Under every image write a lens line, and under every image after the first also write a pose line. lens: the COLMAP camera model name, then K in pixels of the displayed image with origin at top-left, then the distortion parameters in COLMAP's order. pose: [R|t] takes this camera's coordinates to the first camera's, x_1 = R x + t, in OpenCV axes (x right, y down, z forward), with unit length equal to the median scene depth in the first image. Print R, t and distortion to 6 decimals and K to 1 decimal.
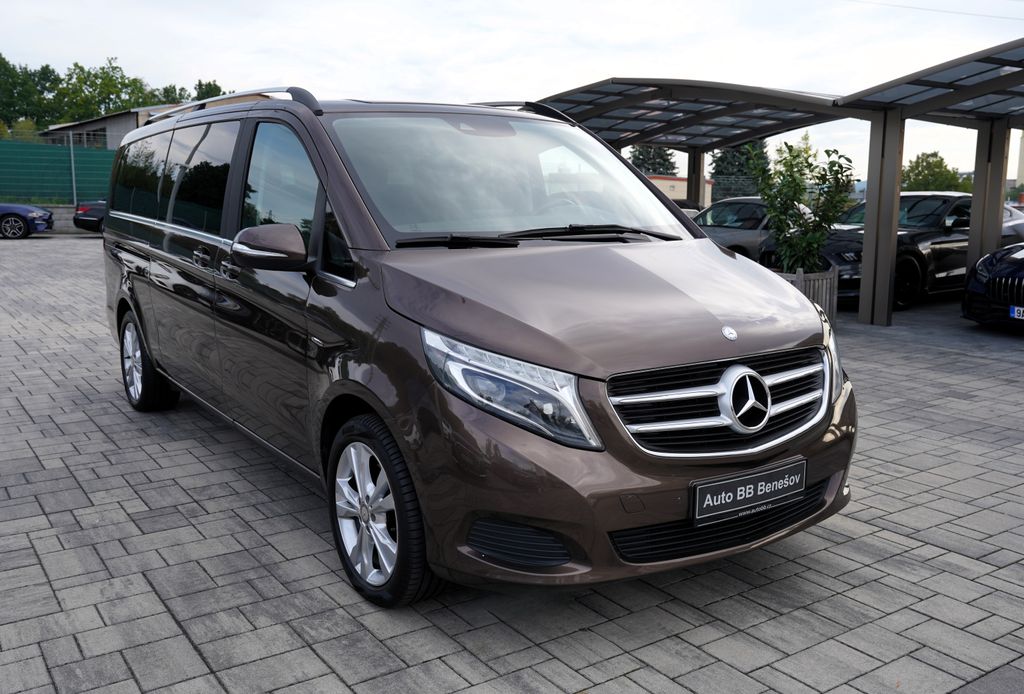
lens RADIAL K [[940.8, 0, 512.0], [0, 940.8, 347.0], [0, 0, 1]] dist [0.000585, 0.004886]
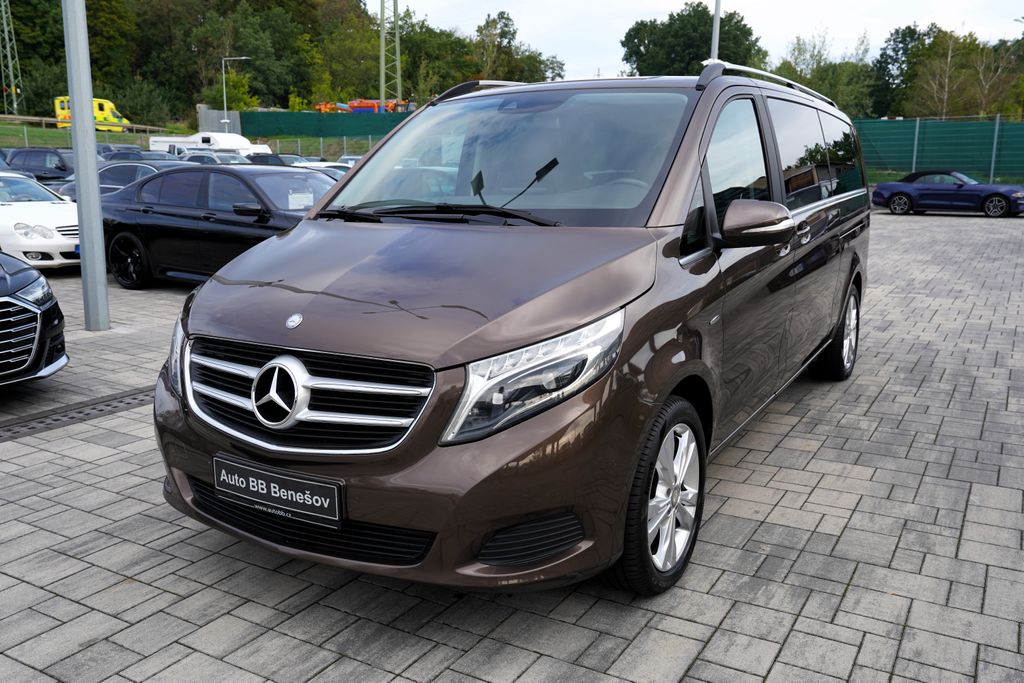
lens RADIAL K [[857.0, 0, 512.0], [0, 857.0, 341.5], [0, 0, 1]] dist [-0.007661, 0.004655]
pose [[0.422490, 0.170698, -0.890149, 1.095389], [-0.143360, 0.982328, 0.120332, -0.129747], [0.894958, 0.076773, 0.439495, 0.829983]]
